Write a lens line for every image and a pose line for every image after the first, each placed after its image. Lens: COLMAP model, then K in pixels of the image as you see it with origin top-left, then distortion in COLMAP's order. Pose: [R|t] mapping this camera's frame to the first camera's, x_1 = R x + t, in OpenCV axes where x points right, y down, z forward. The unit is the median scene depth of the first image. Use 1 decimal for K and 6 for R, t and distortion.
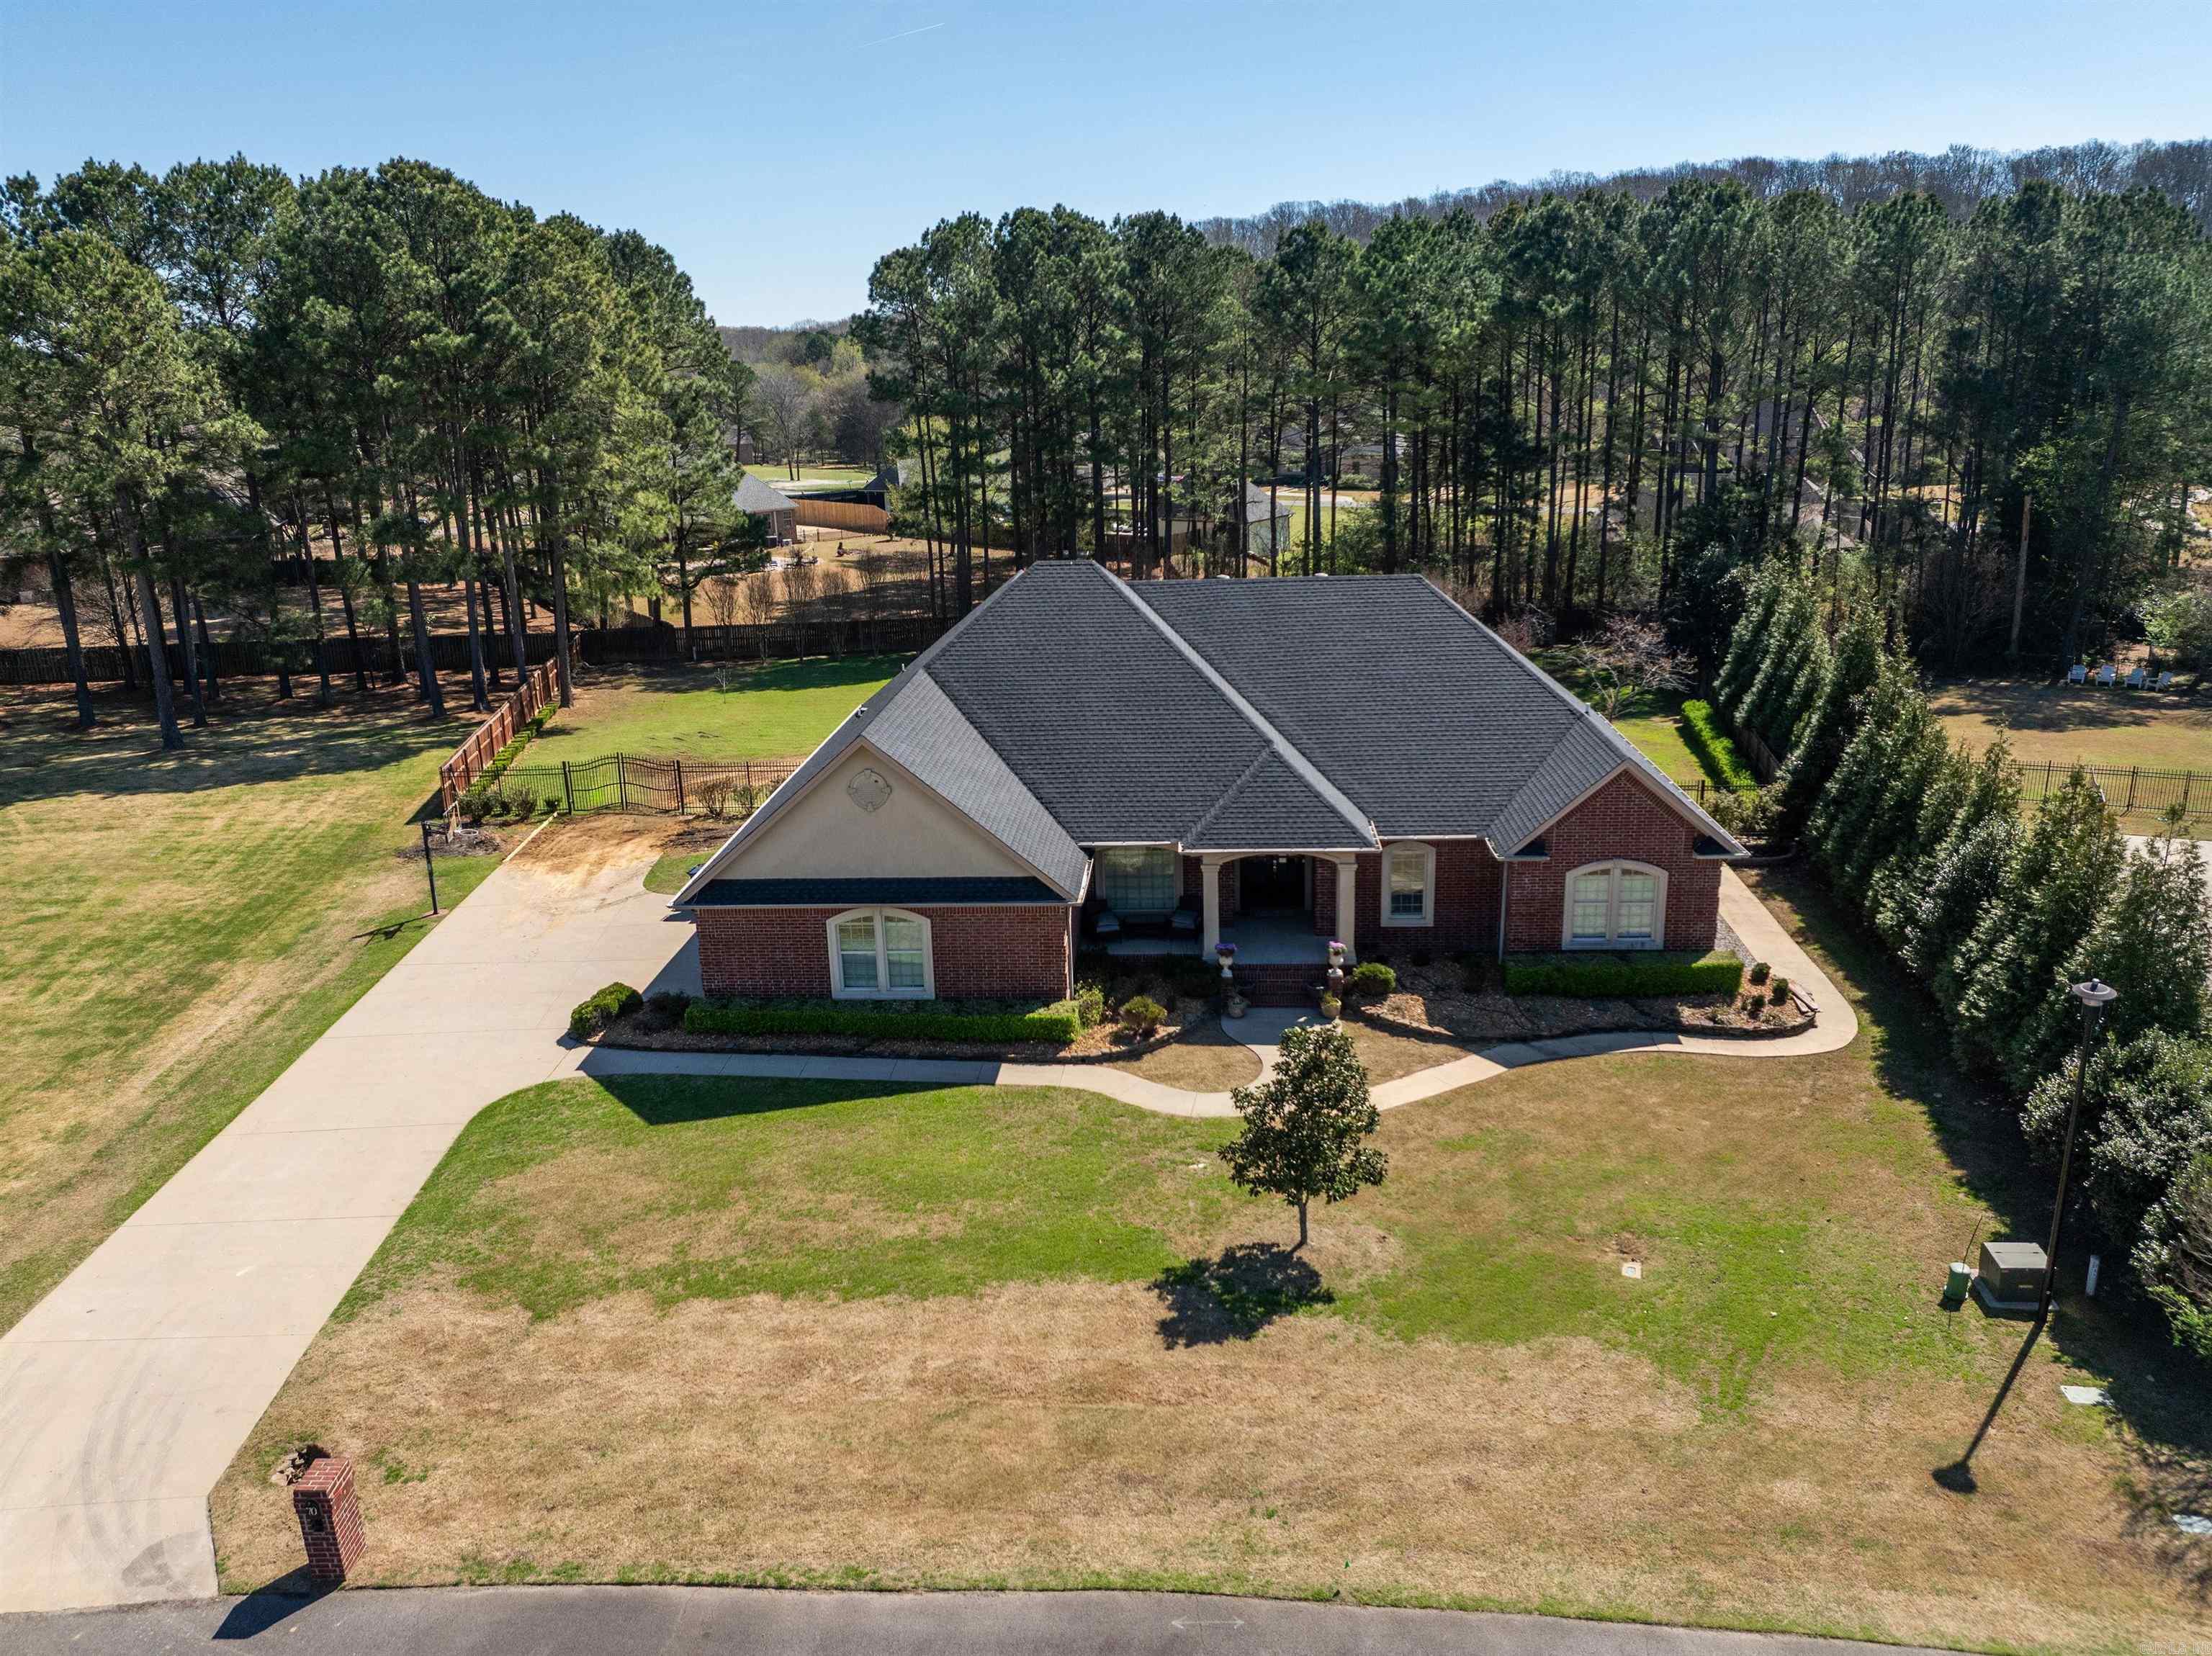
lens RADIAL K [[1627.1, 0, 1106.0], [0, 1627.1, 828.0], [0, 0, 1]] dist [-0.019637, -0.044094]
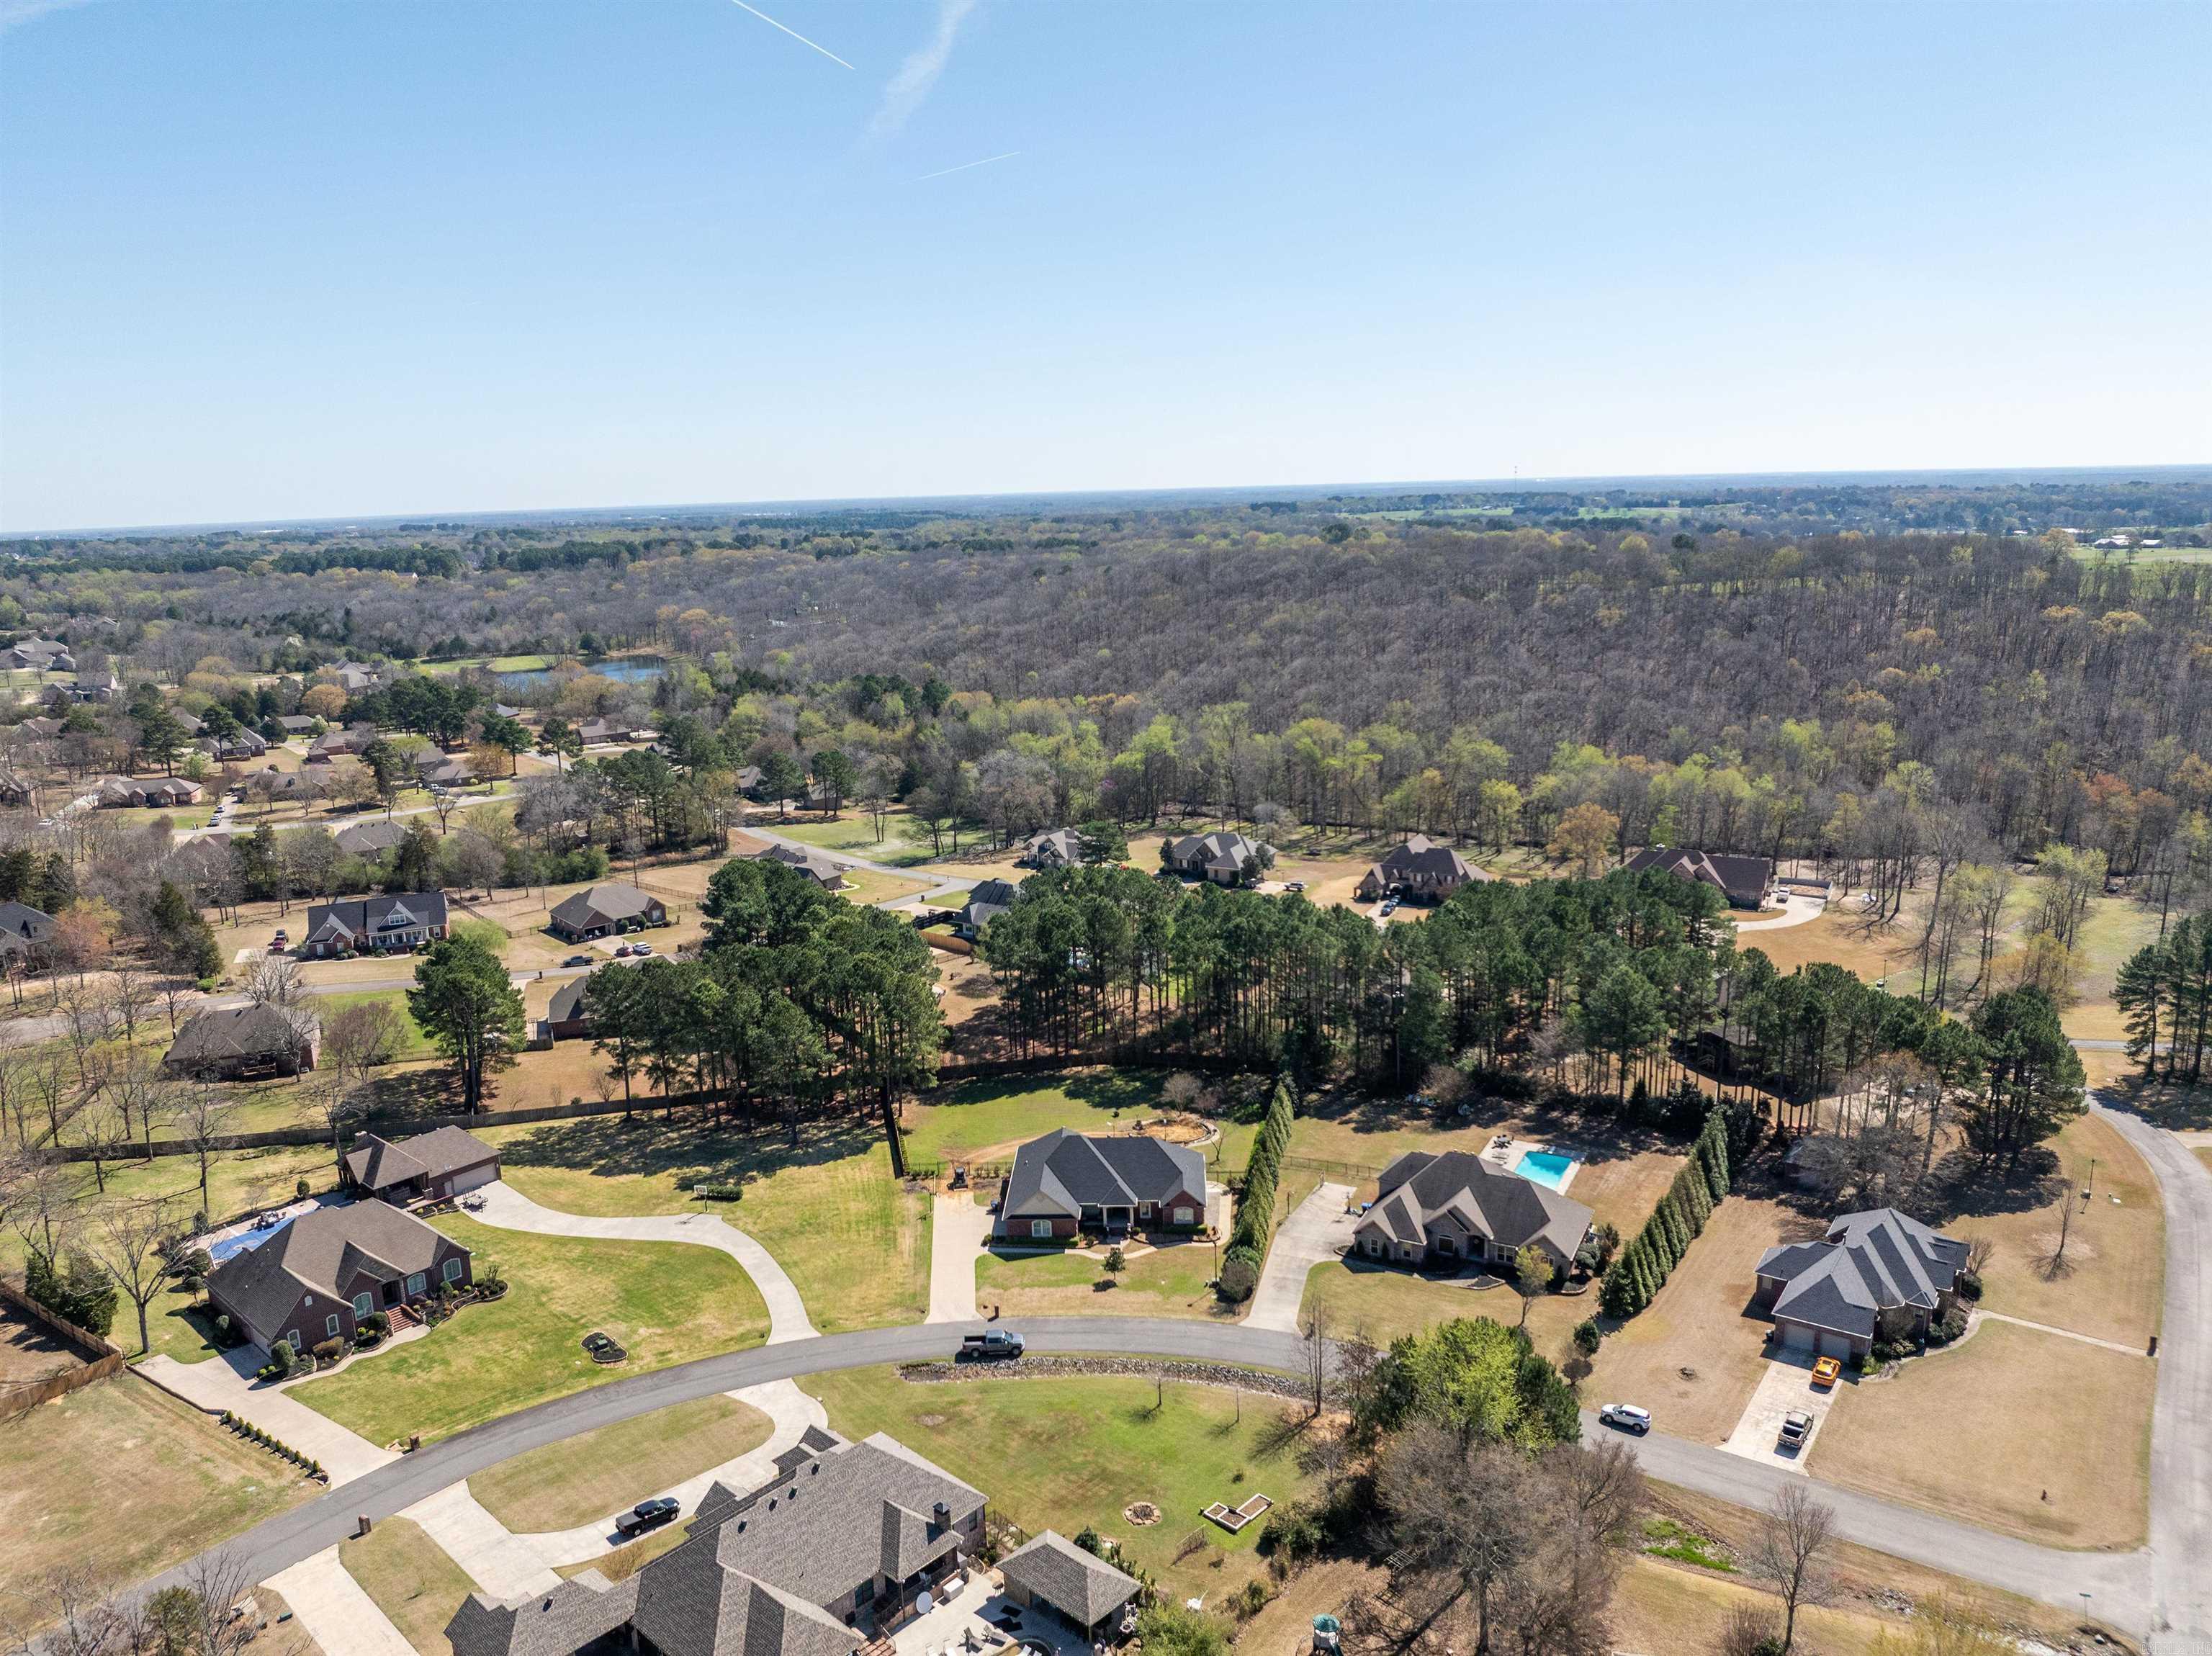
lens RADIAL K [[1627.1, 0, 1106.0], [0, 1627.1, 828.0], [0, 0, 1]] dist [-0.019637, -0.044094]
pose [[0.999706, -0.006630, 0.023314, -0.044781], [0.008114, 0.997908, -0.064140, -0.902542], [-0.022840, 0.064310, 0.997669, -4.470564]]
